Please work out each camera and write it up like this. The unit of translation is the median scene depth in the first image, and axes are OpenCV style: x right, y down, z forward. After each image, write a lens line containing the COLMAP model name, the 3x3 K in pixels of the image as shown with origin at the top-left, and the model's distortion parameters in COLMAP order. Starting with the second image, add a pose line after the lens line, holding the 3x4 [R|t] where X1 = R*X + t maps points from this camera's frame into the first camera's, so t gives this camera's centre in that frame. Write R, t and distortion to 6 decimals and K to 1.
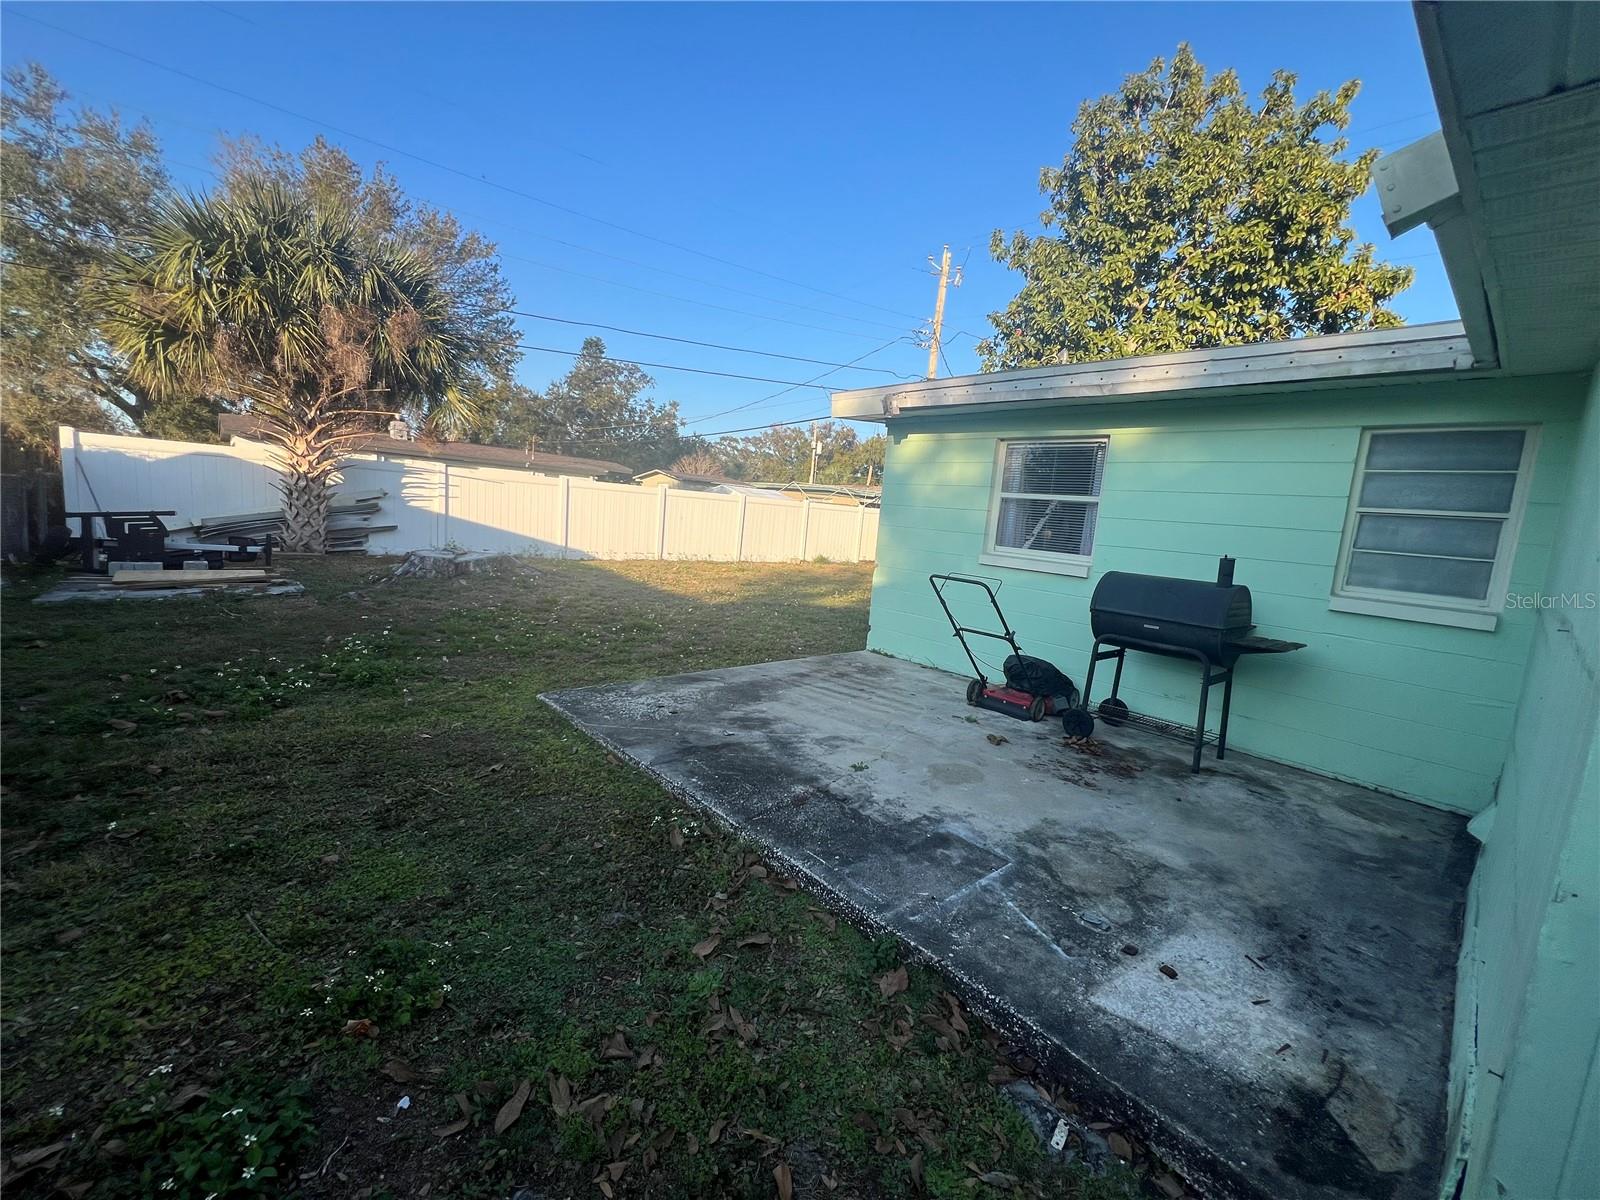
lens RADIAL K [[653.0, 0, 800.4], [0, 653.0, 601.3], [0, 0, 1]] dist [0.001096, -0.000134]
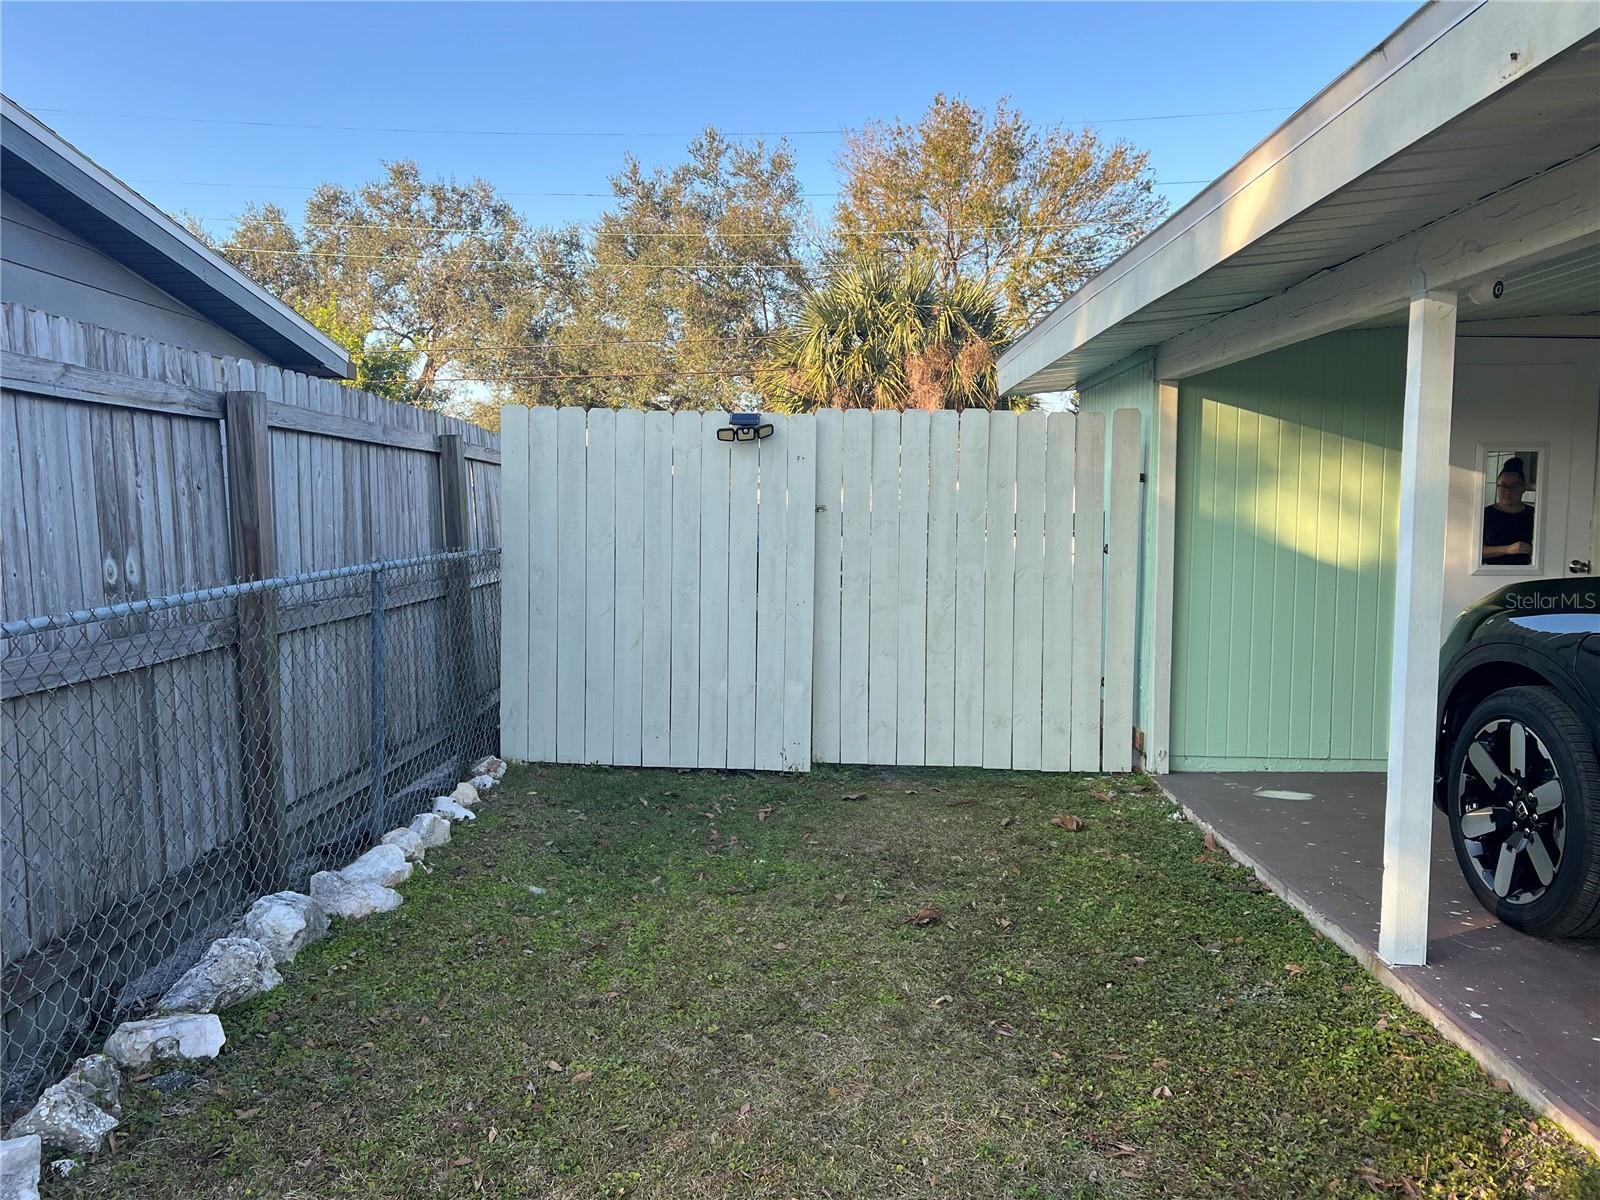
lens RADIAL K [[1253.9, 0, 797.3], [0, 1253.9, 606.2], [0, 0, 1]] dist [-0.008531, -0.002270]
pose [[0.731558, -0.026251, -0.681273, 0.552644], [-0.034575, 0.996544, -0.075527, 0.133796], [0.680902, 0.078807, 0.728122, -0.621872]]
